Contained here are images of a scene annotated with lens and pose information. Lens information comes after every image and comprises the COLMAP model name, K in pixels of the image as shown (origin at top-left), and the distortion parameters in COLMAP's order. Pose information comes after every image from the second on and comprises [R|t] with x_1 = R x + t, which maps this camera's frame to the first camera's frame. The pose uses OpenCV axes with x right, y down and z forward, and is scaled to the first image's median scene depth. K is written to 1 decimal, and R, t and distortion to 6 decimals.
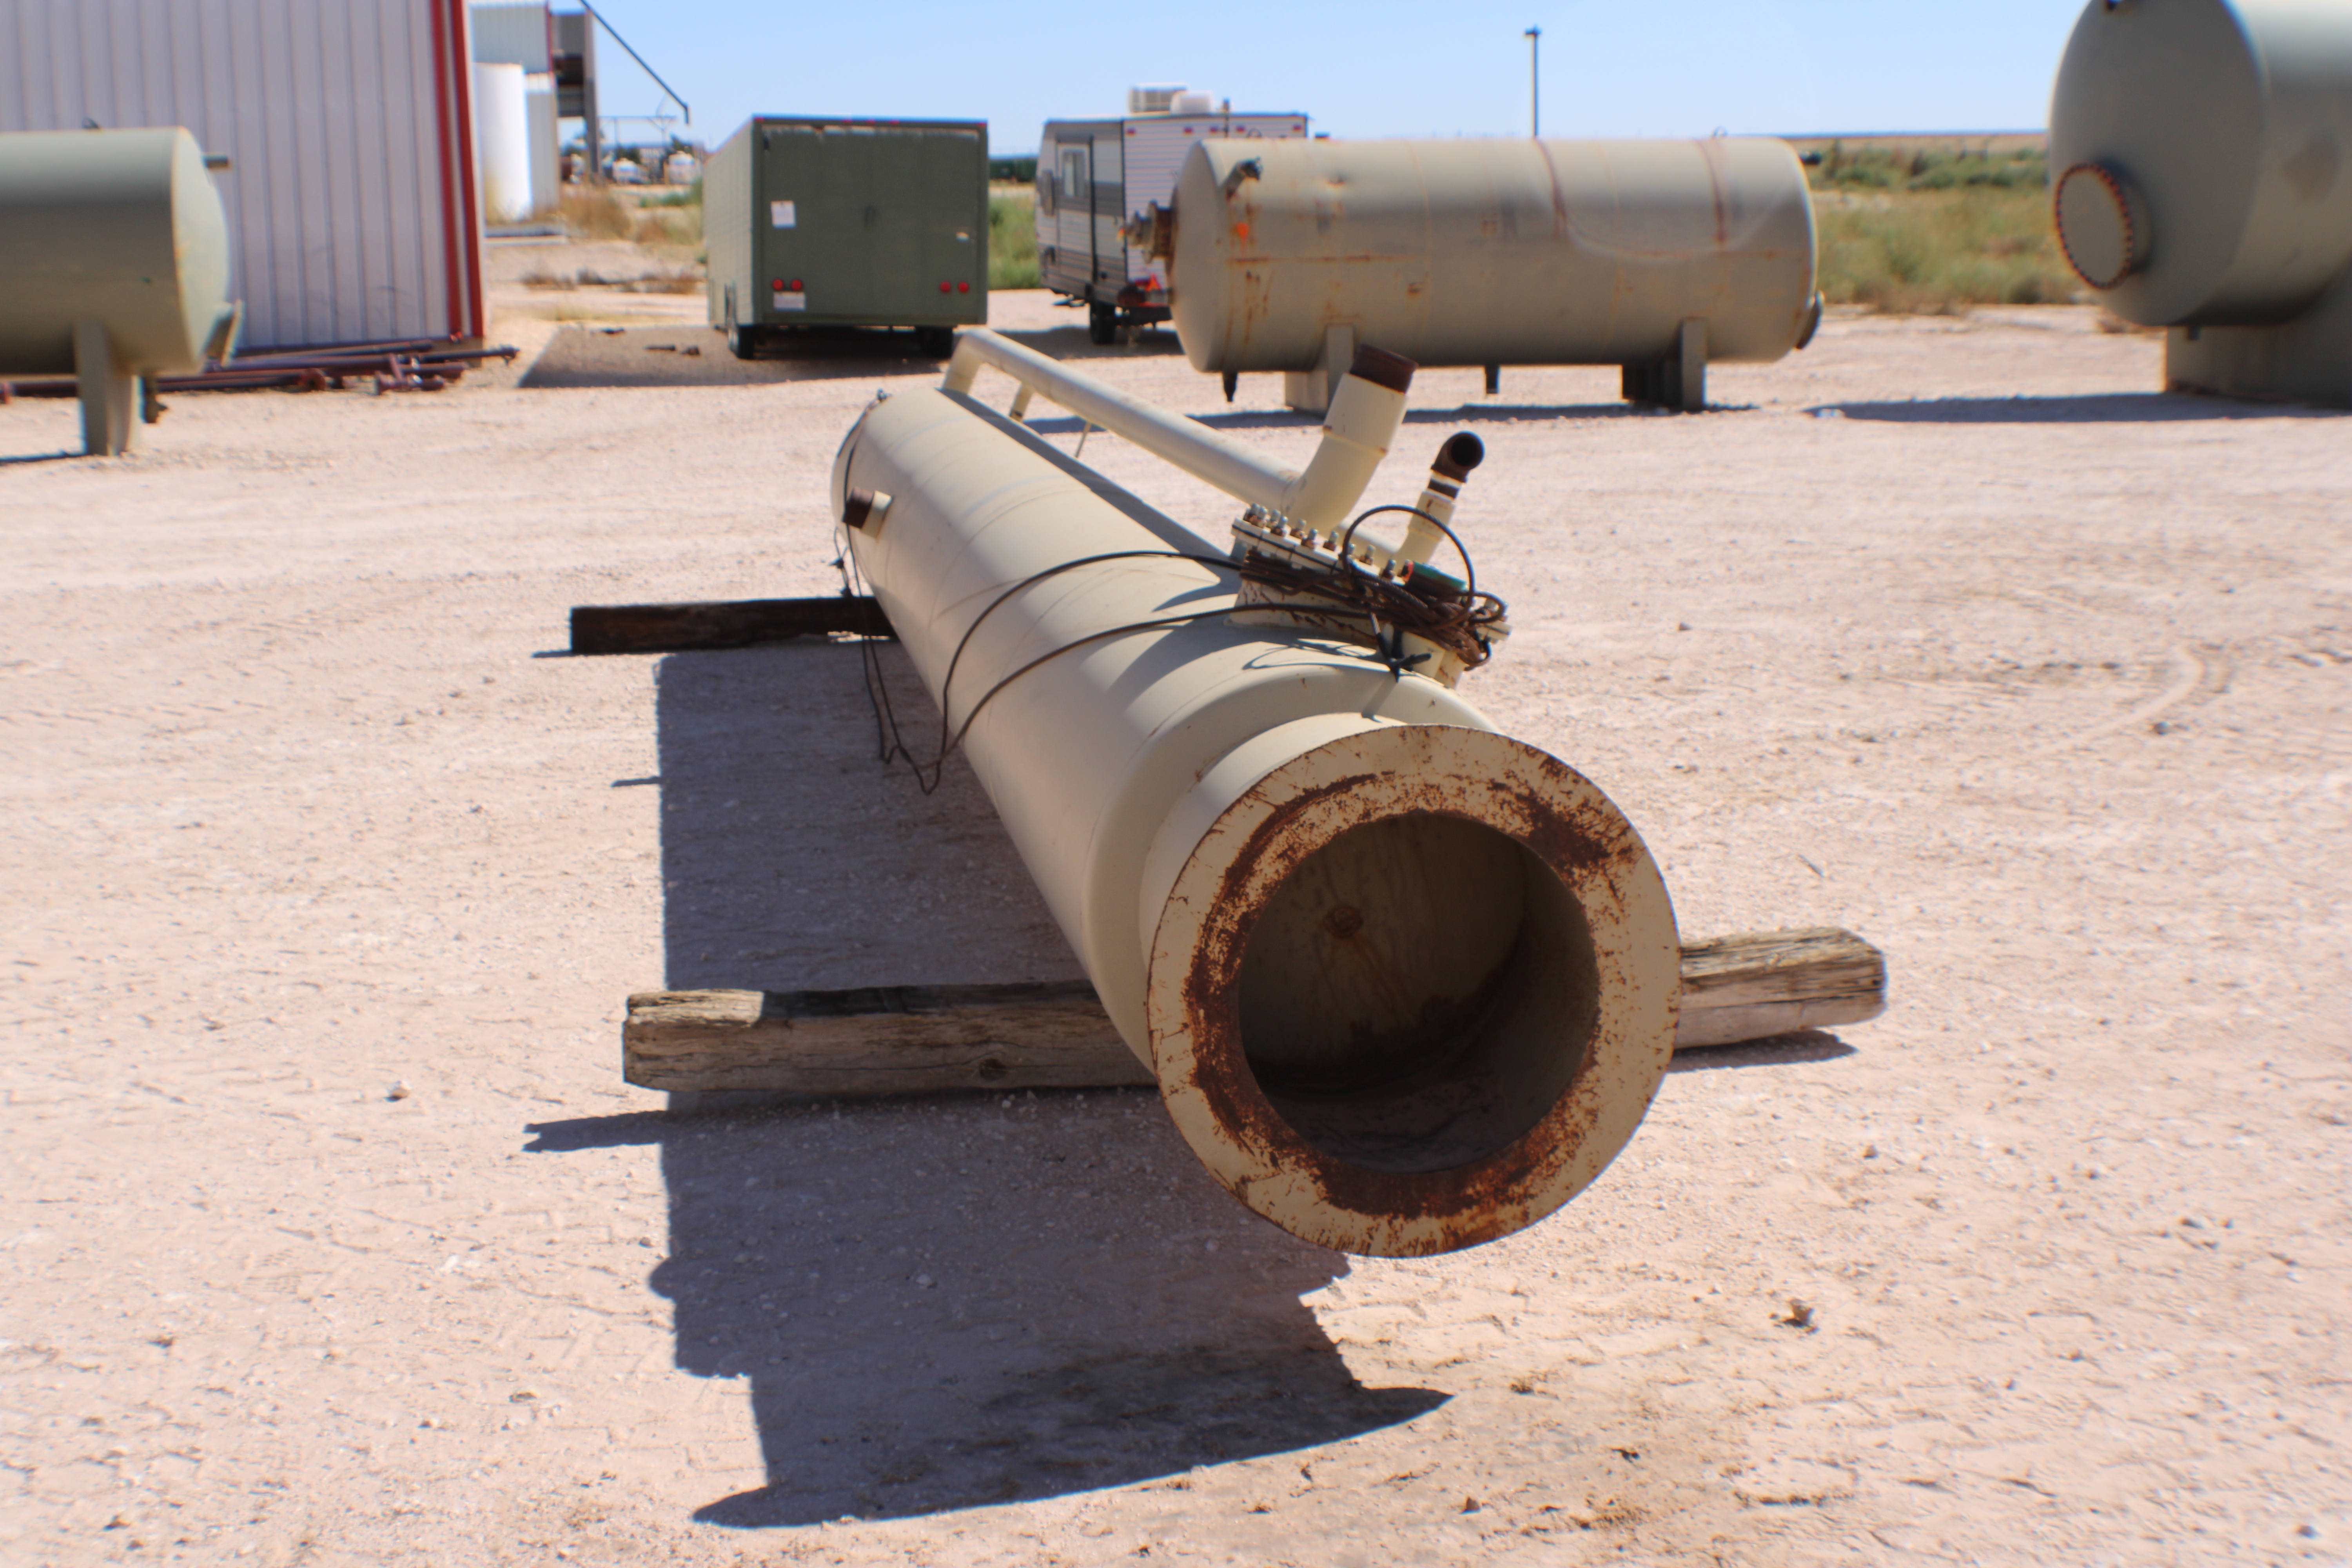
lens RADIAL K [[3442.2, 0, 1176.0], [0, 3442.2, 784.0], [0, 0, 1]] dist [-0.149954, -0.011109]
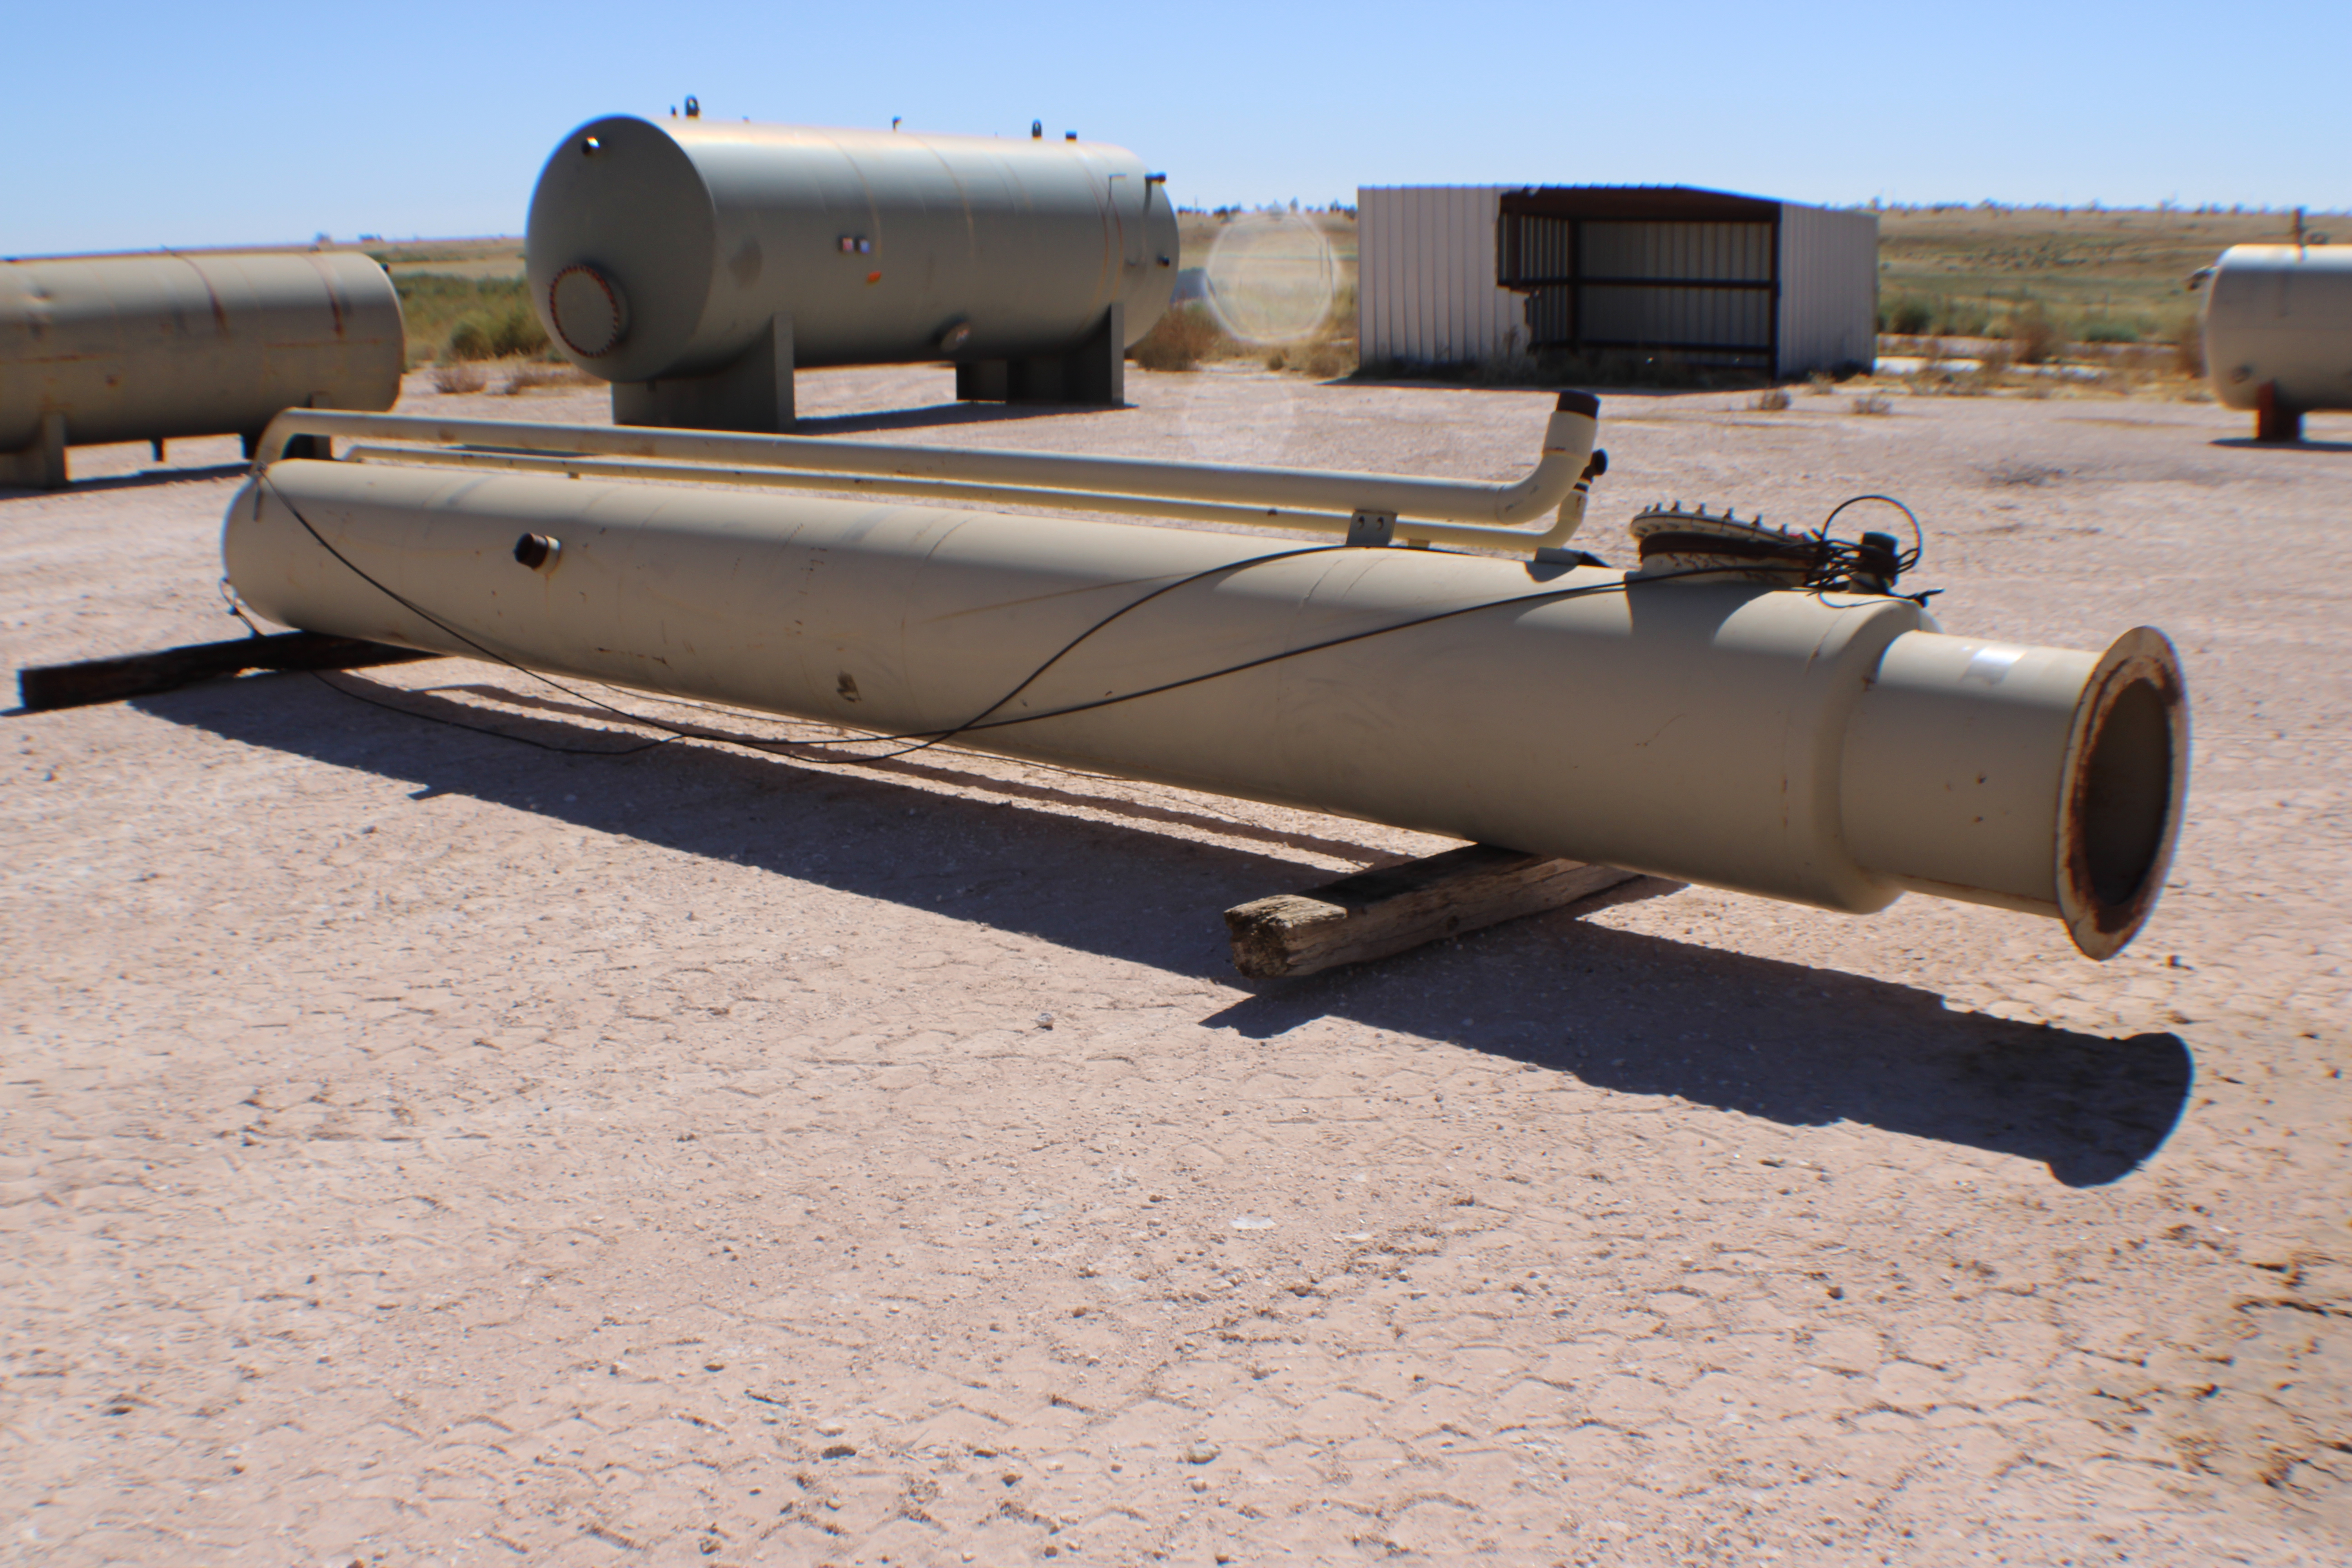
lens RADIAL K [[2534.0, 0, 1178.9], [0, 2534.0, 832.9], [0, 0, 1]] dist [-0.176353, 0.013370]
pose [[0.788520, -0.129622, 0.601195, -0.450522], [0.103477, 0.991563, 0.078070, -0.026271], [-0.606242, 0.000650, 0.795280, 0.158208]]
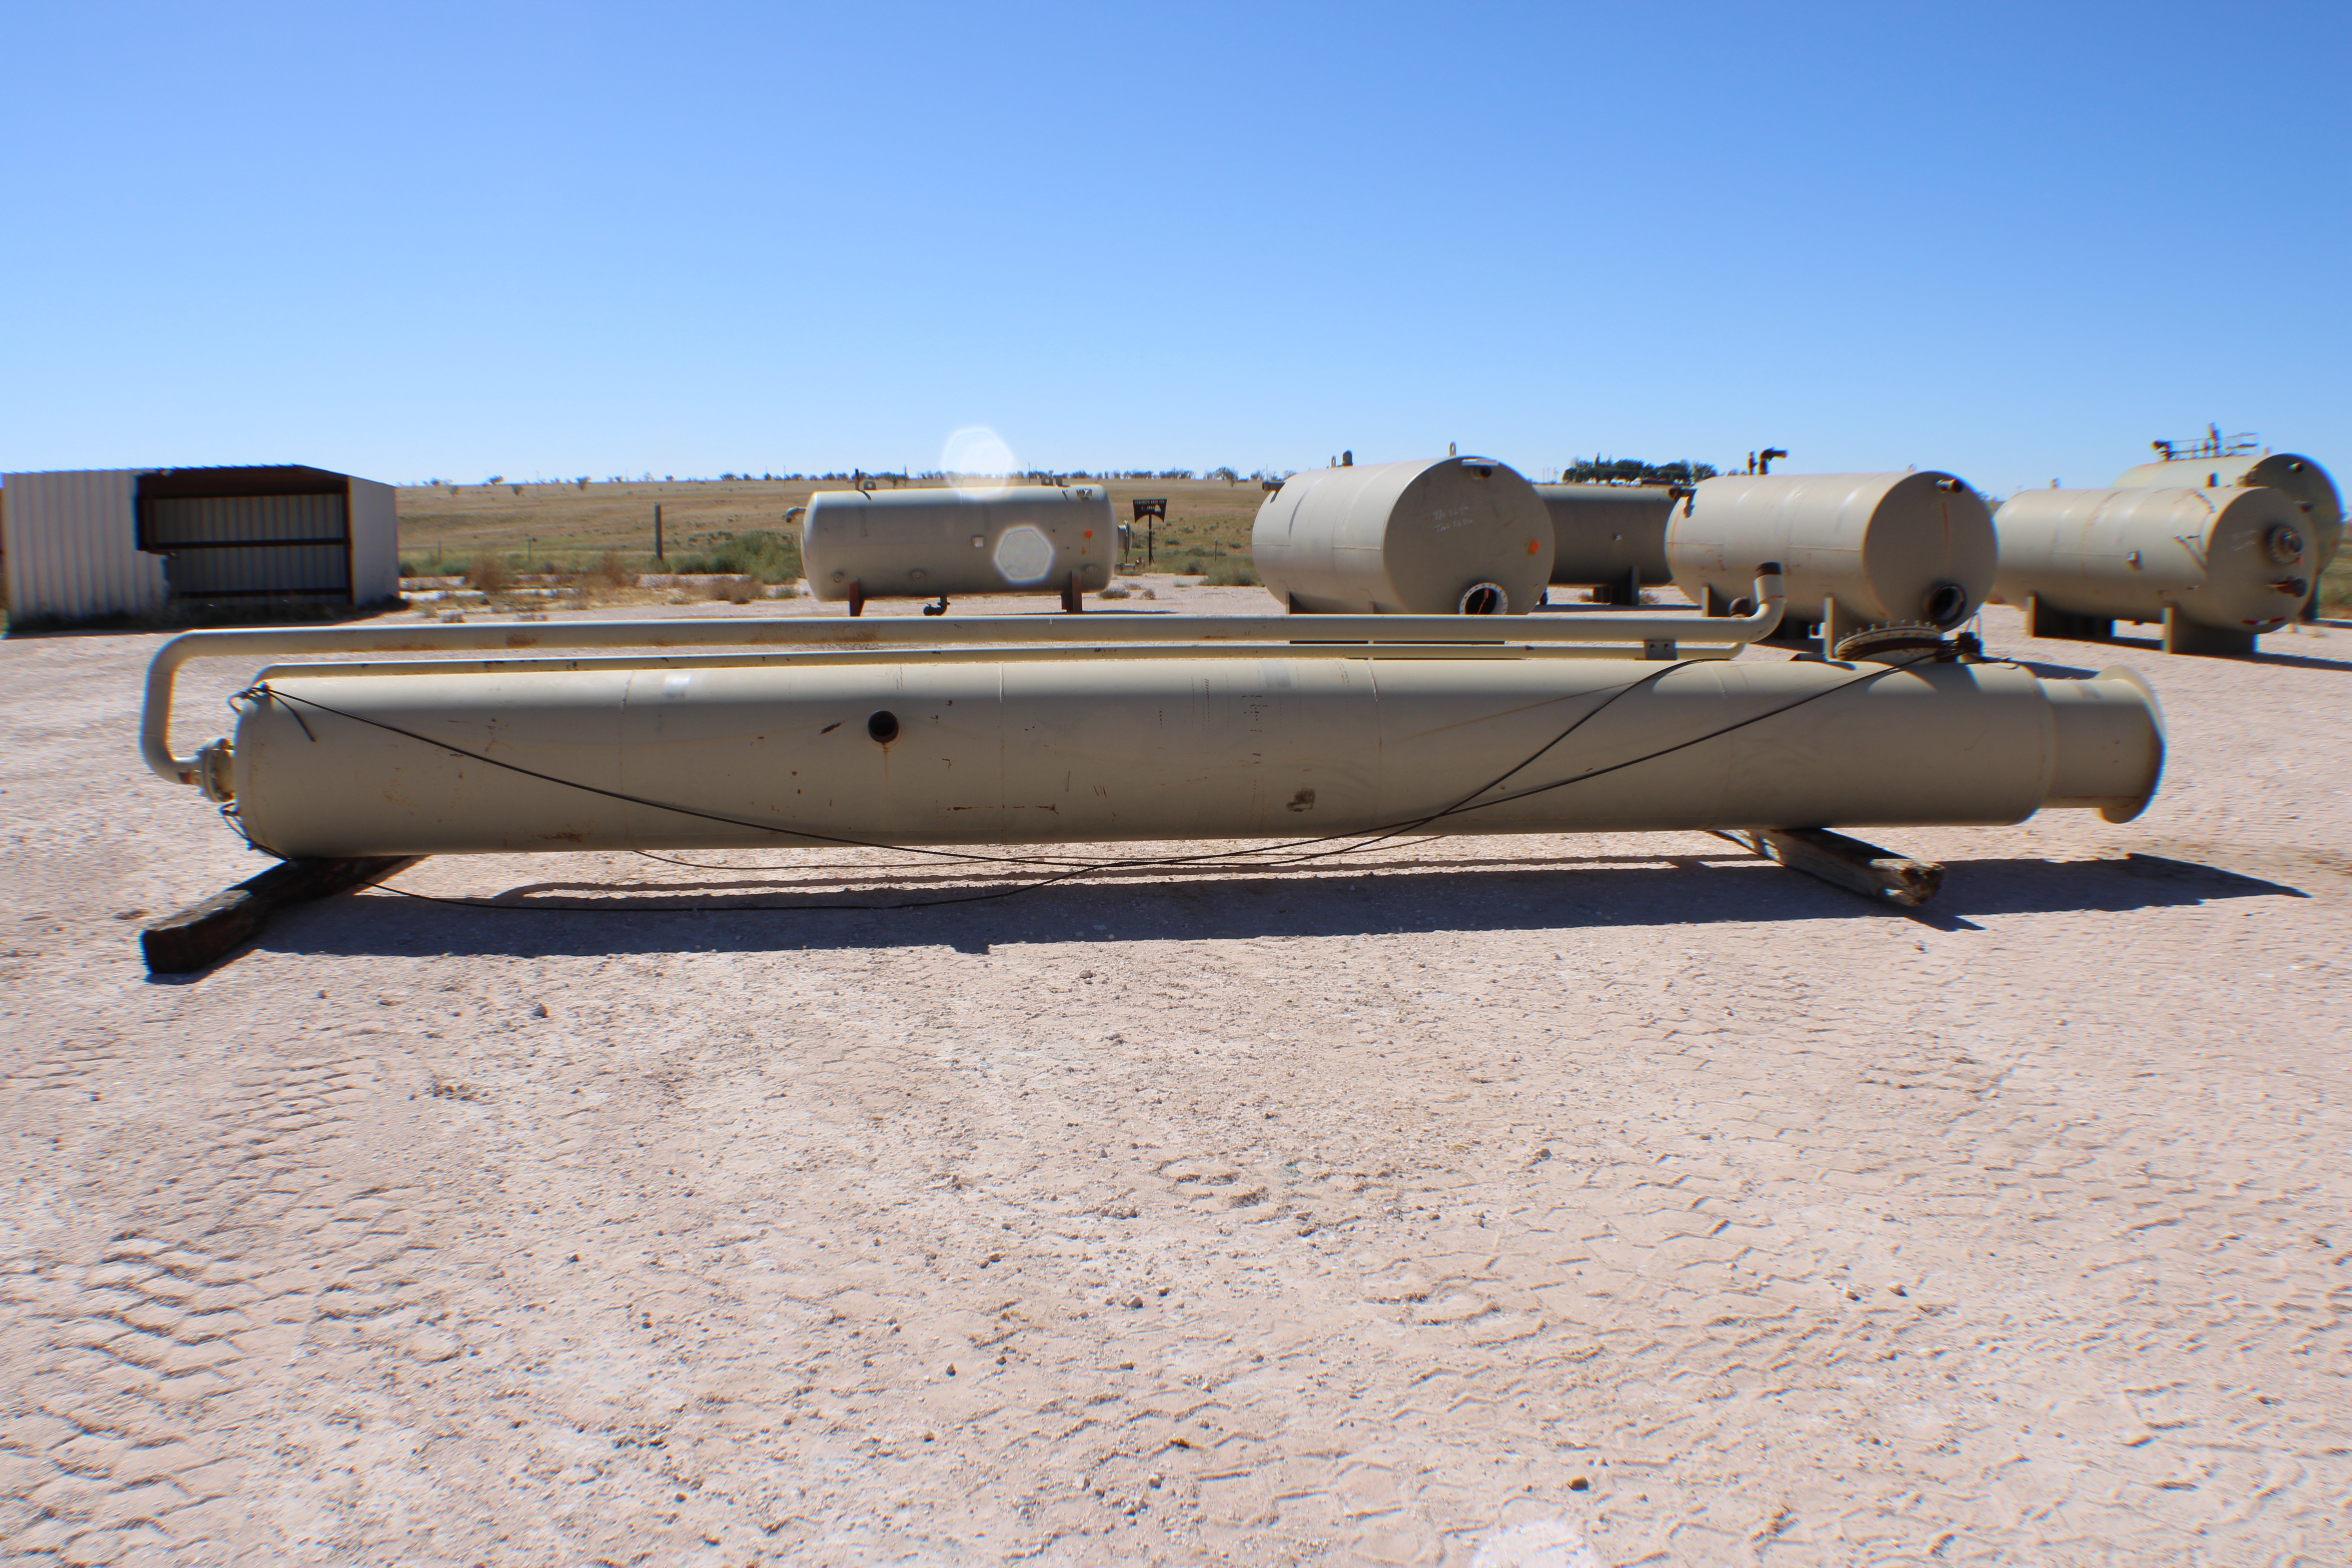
lens RADIAL K [[1834.9, 0, 1172.9], [0, 1834.9, 825.8], [0, 0, 1]] dist [-0.238223, 0.115508]
pose [[0.039397, -0.151631, 0.987652, -0.770334], [0.169310, 0.975140, 0.142956, -0.122037], [-0.984775, 0.161587, 0.064090, 0.840919]]
